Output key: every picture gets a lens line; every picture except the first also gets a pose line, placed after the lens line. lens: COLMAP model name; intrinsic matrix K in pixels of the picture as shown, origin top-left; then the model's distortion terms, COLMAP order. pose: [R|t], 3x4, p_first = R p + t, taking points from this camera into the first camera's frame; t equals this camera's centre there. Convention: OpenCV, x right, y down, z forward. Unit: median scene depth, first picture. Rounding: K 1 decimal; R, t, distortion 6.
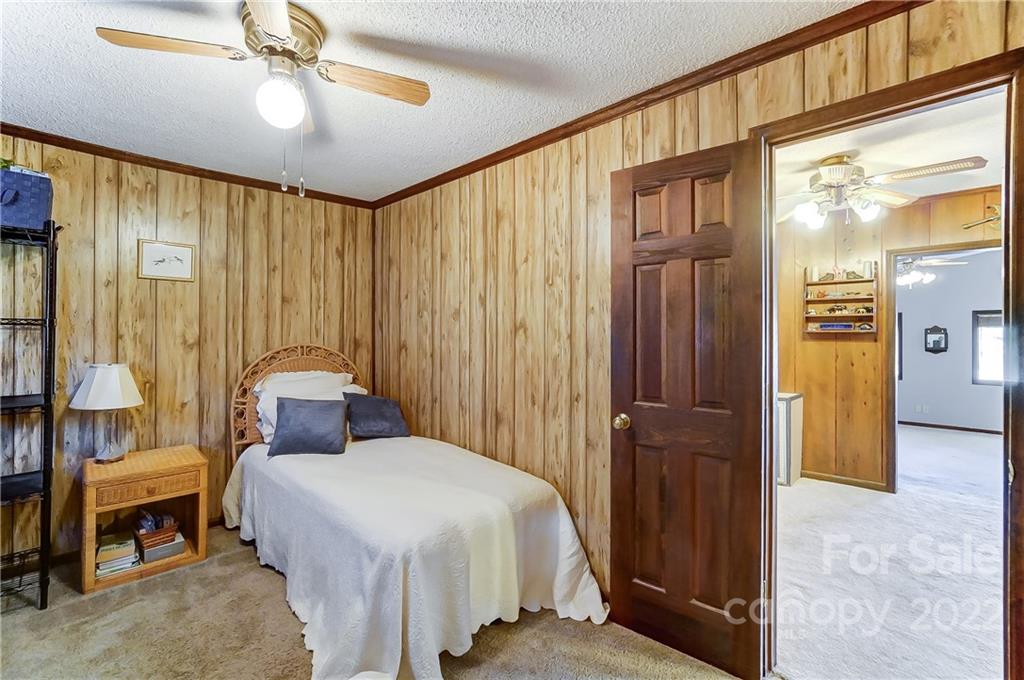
lens RADIAL K [[453.0, 0, 513.8], [0, 453.0, 333.3], [0, 0, 1]] dist [-0.071816, 0.026509]
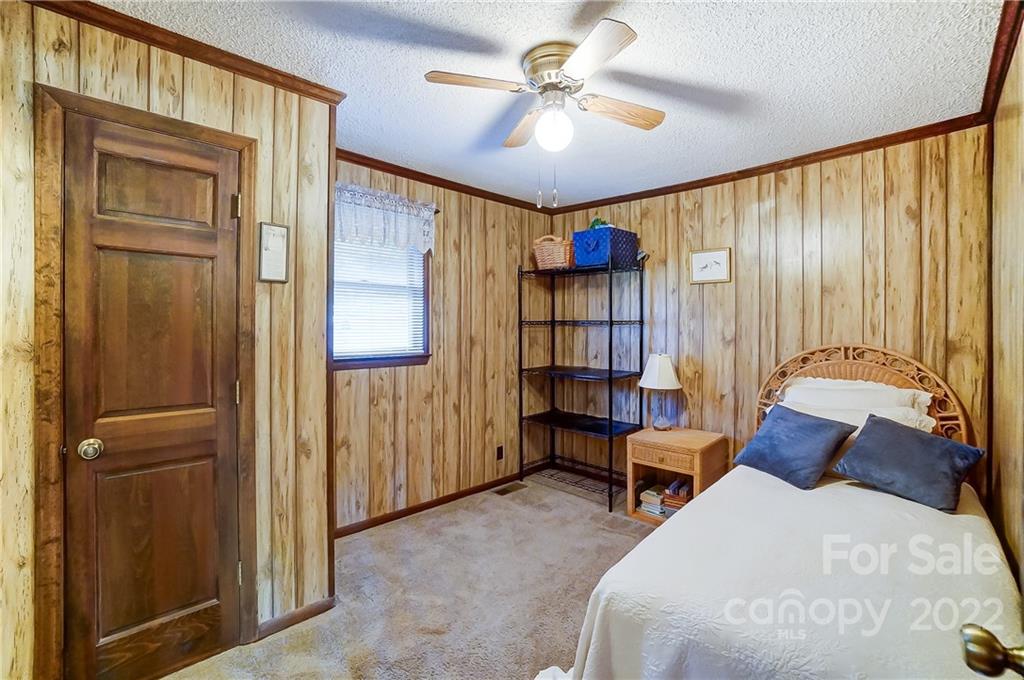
lens RADIAL K [[453.0, 0, 513.8], [0, 453.0, 333.3], [0, 0, 1]] dist [-0.071816, 0.026509]
pose [[-0.010695, 0.007500, -0.999915, 0.349219], [-0.001252, 0.999971, 0.007514, -0.000756], [0.999942, 0.001332, -0.010685, 0.491557]]
